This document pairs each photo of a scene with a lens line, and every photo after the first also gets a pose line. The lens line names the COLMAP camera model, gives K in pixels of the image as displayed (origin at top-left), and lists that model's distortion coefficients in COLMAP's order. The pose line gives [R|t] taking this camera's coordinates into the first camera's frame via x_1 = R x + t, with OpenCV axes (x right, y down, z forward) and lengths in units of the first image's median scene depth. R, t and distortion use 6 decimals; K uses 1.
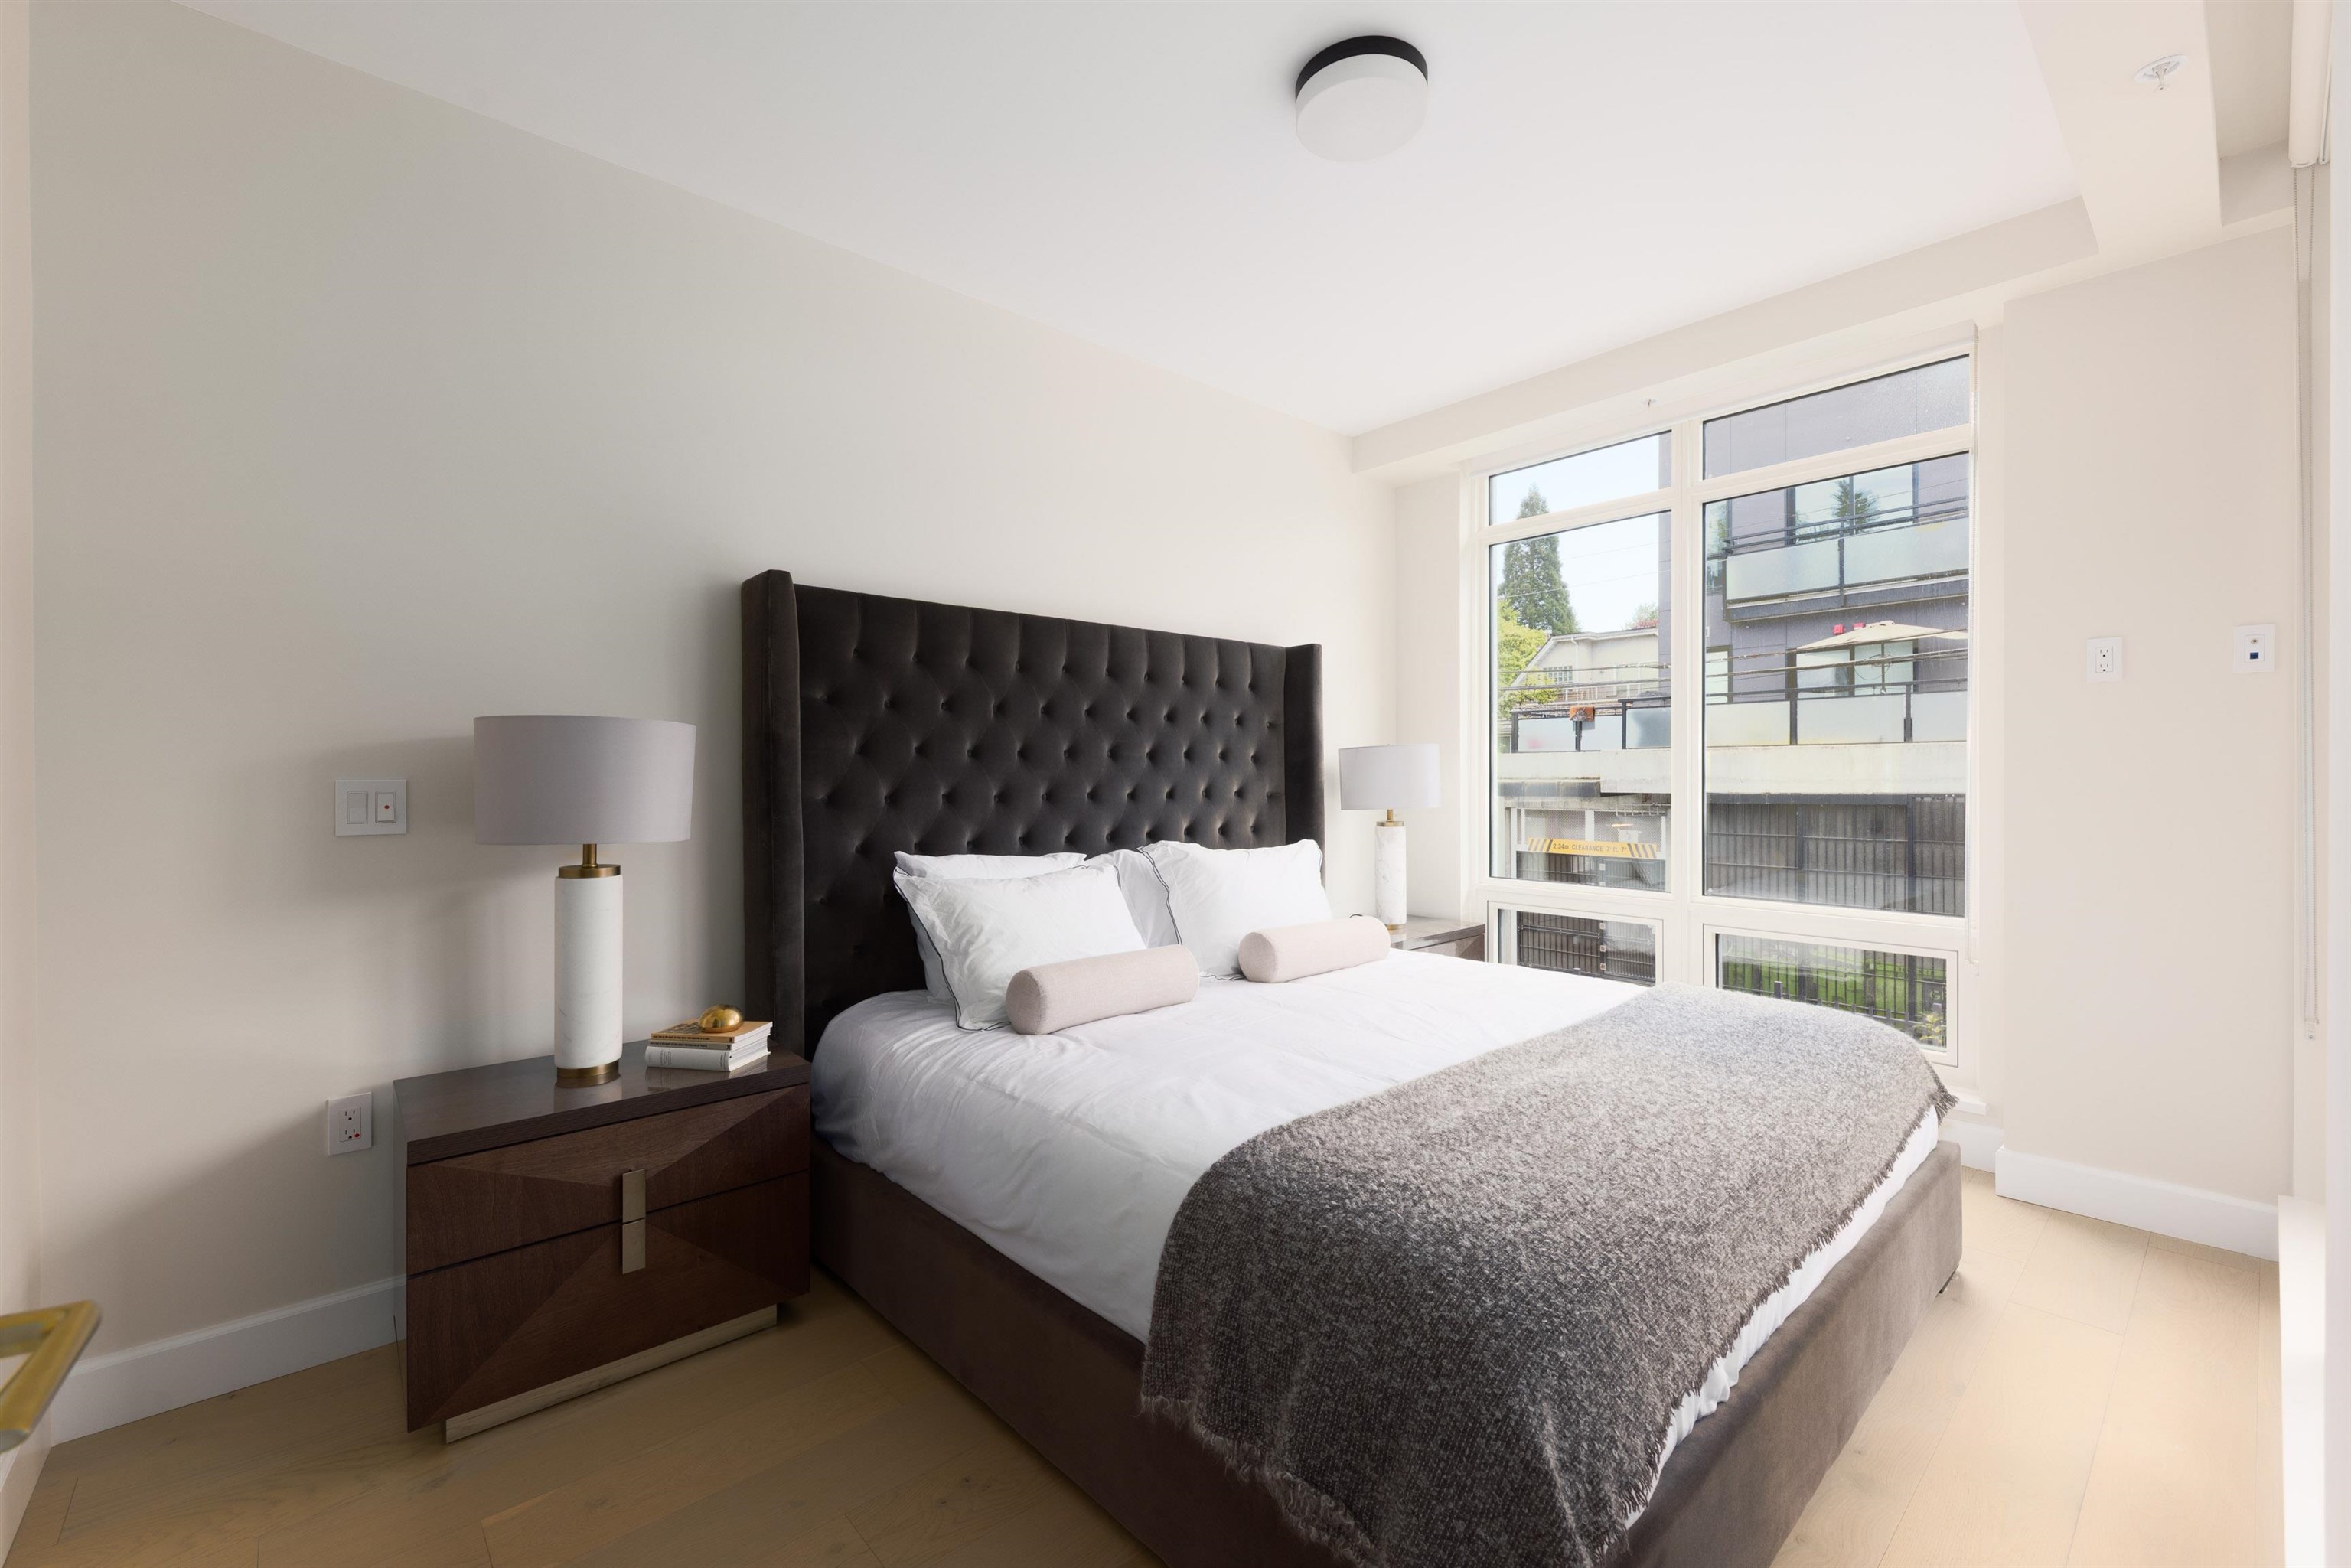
lens RADIAL K [[947.2, 0, 1175.5], [0, 947.2, 784.0], [0, 0, 1]] dist [0.019766, -0.010850]
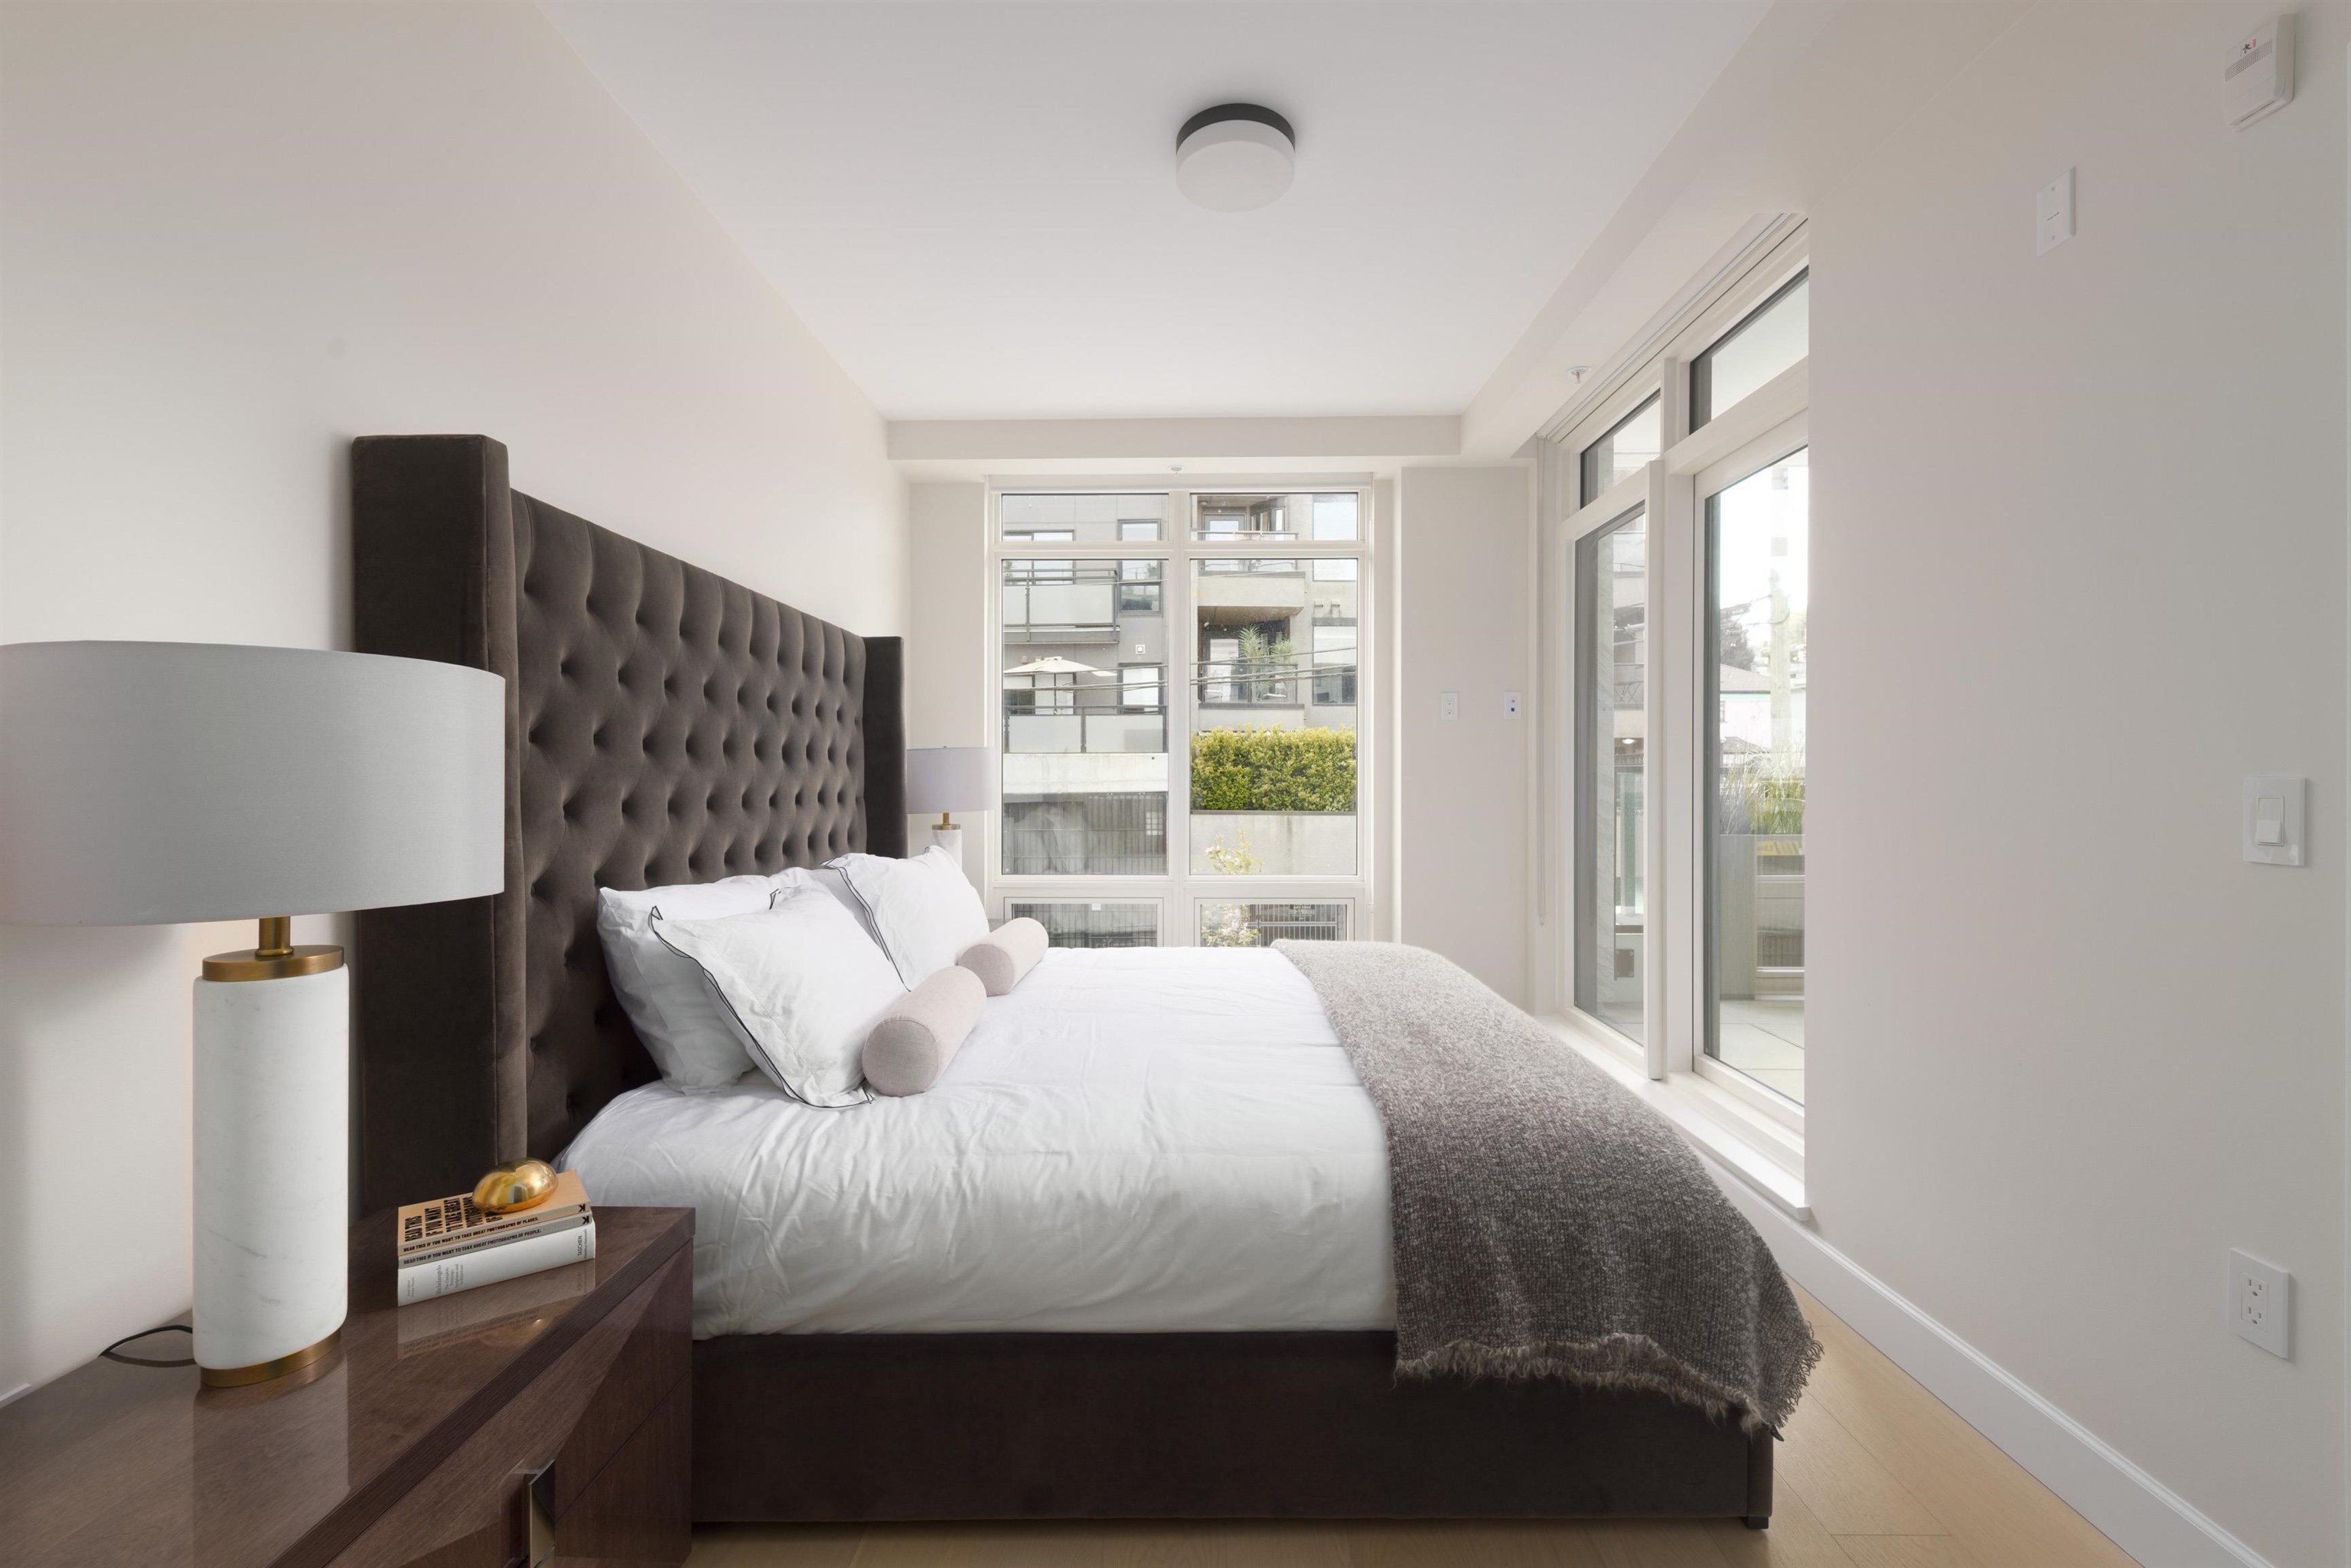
lens RADIAL K [[947.2, 0, 1175.5], [0, 947.2, 784.0], [0, 0, 1]] dist [0.019766, -0.010850]
pose [[0.691645, -0.002278, 0.722234, -0.455301], [0.005318, 0.999984, -0.001938, 0.000342], [-0.722218, 0.005181, 0.691646, 0.210403]]
